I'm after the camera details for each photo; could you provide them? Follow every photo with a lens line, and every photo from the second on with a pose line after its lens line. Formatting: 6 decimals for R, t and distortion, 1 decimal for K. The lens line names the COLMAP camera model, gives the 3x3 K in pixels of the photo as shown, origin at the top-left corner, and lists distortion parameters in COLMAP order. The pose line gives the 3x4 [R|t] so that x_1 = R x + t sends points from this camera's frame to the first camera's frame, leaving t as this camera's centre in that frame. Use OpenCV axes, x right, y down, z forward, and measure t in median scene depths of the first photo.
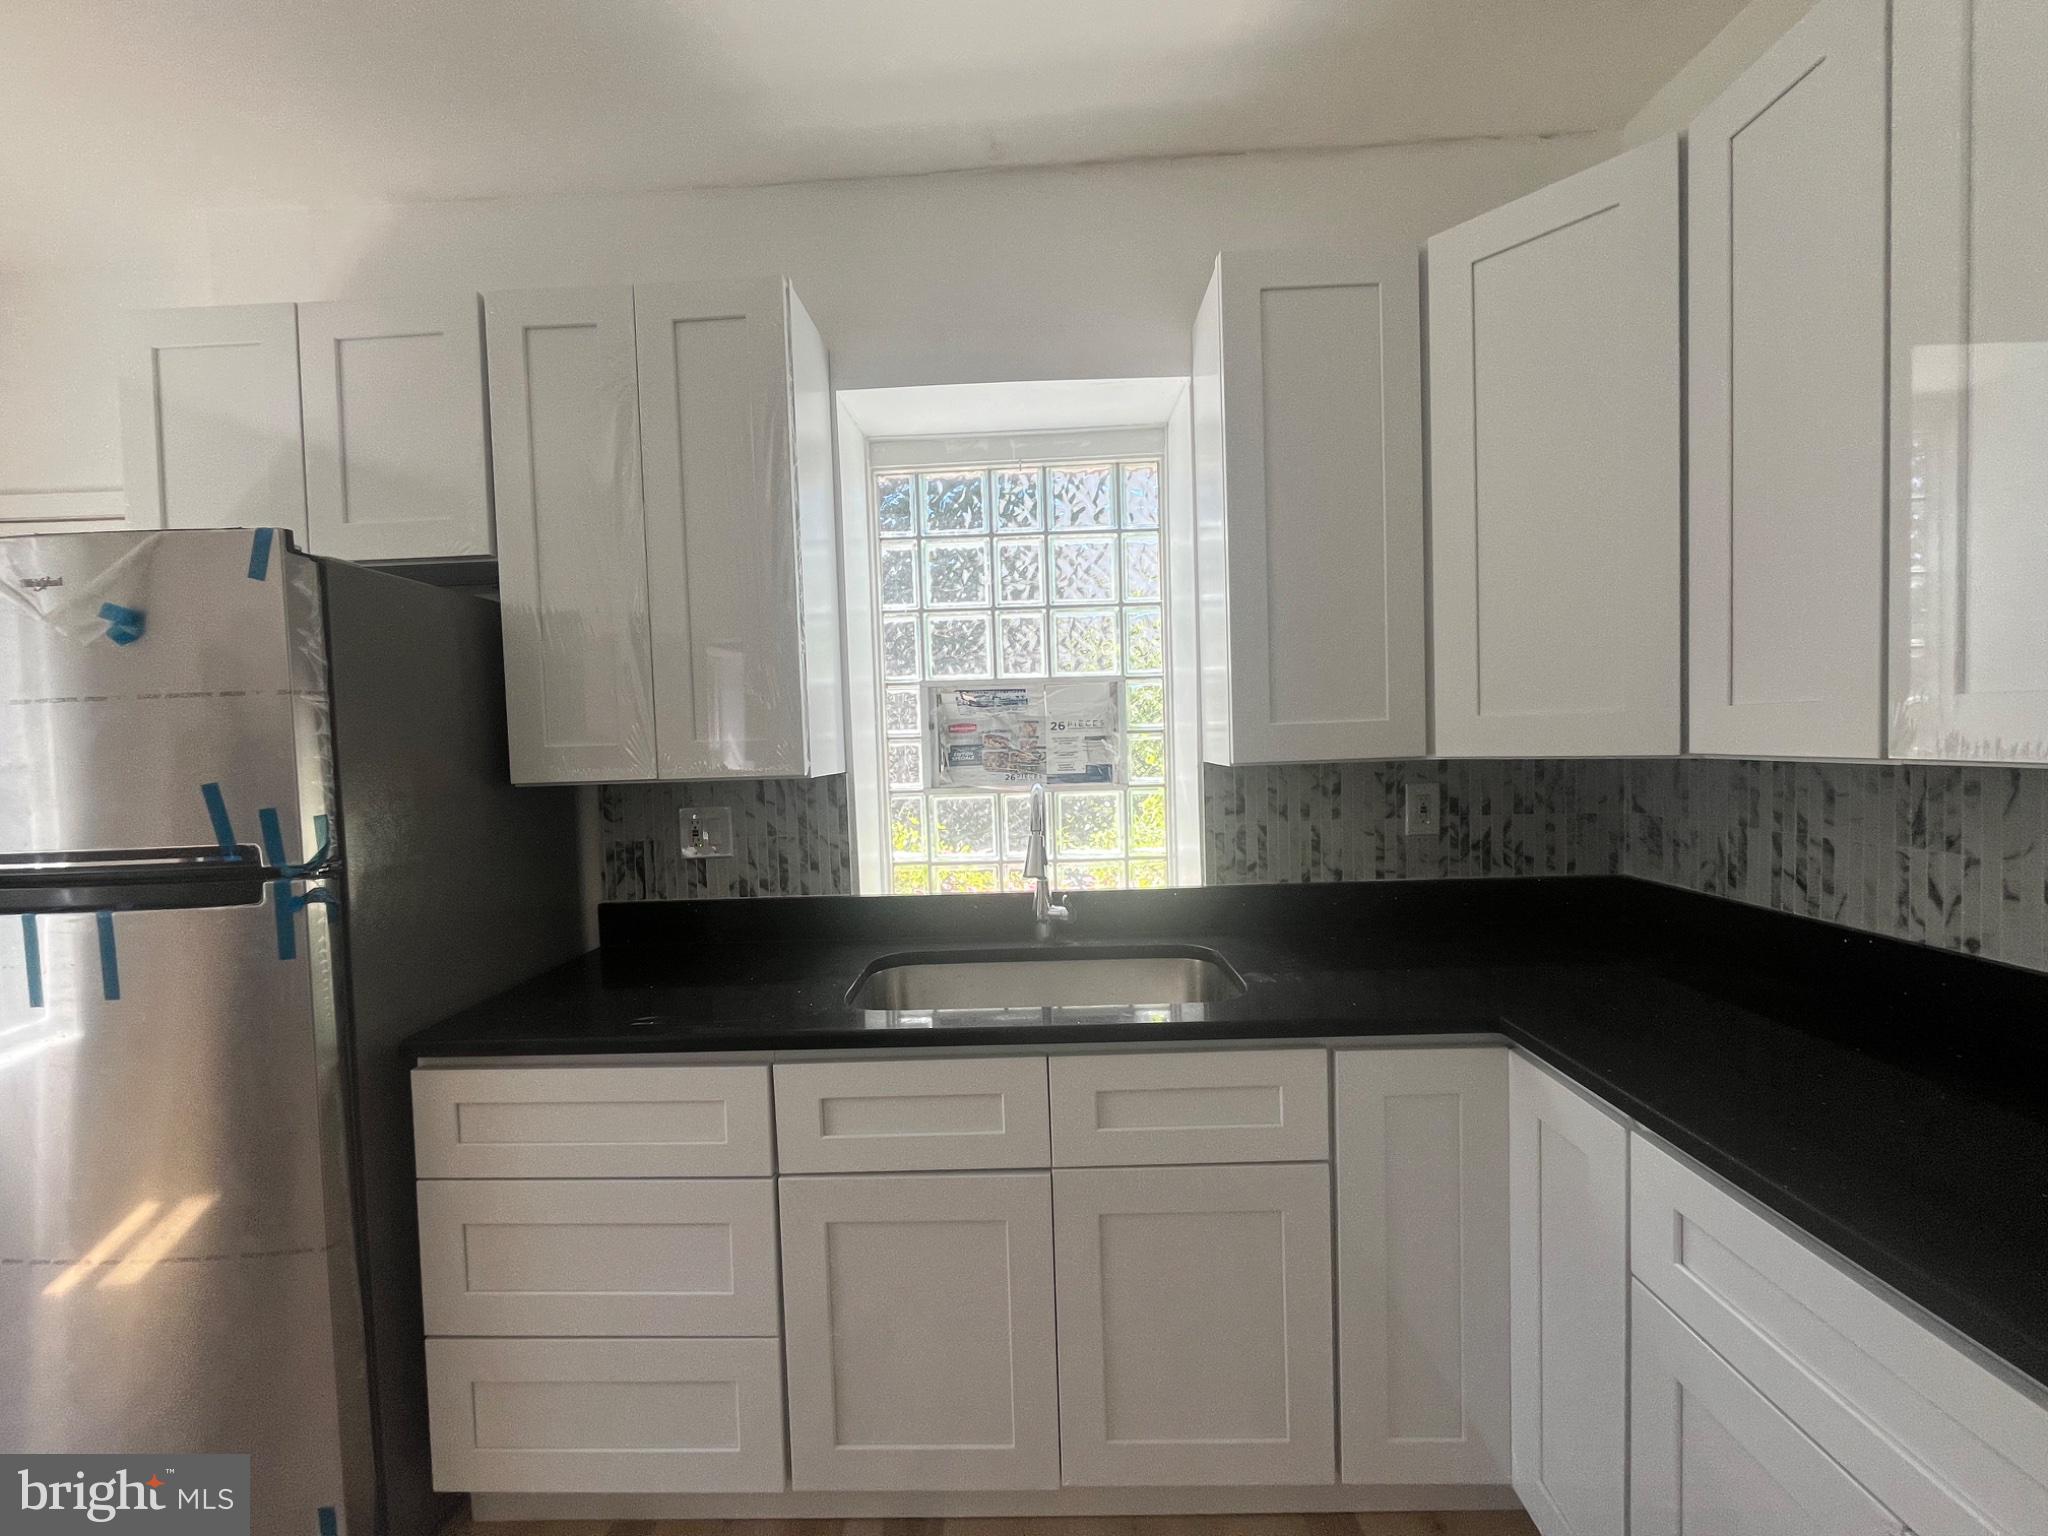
lens RADIAL K [[833.3, 0, 1019.1], [0, 833.3, 767.3], [0, 0, 1]] dist [-0.003003, -0.000764]
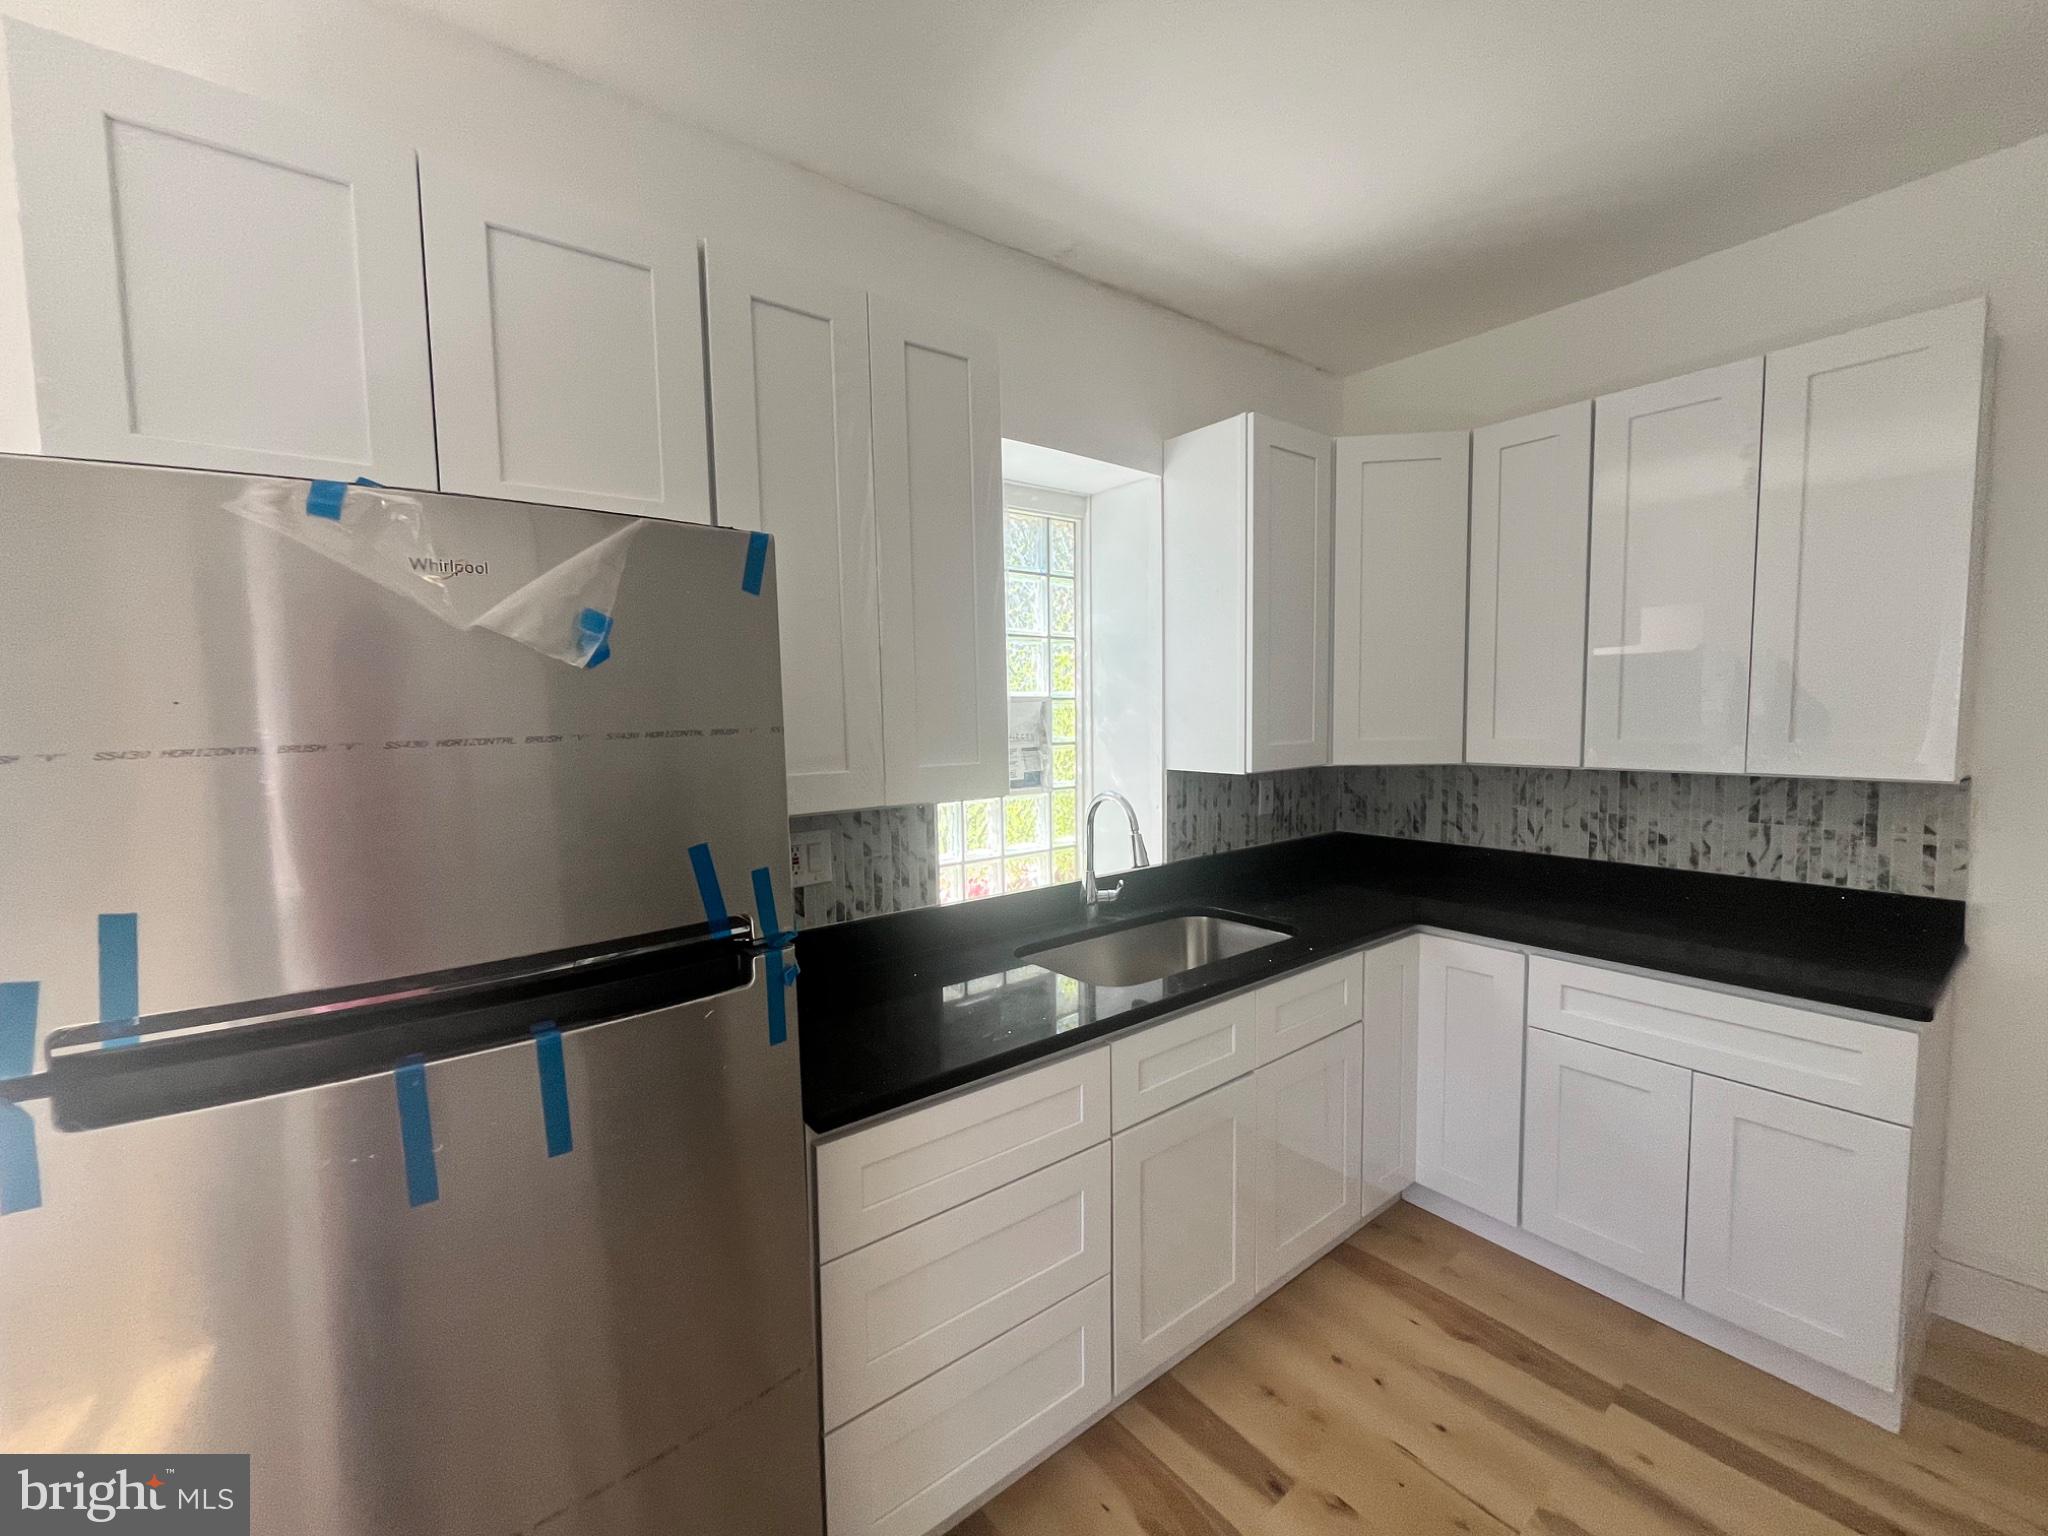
lens RADIAL K [[833.3, 0, 1019.6], [0, 833.3, 767.1], [0, 0, 1]] dist [-0.003003, -0.000764]
pose [[0.774346, -0.025814, 0.632235, -0.800566], [0.016149, 0.999648, 0.021037, -0.042276], [-0.632556, -0.006080, 0.774491, 0.123003]]
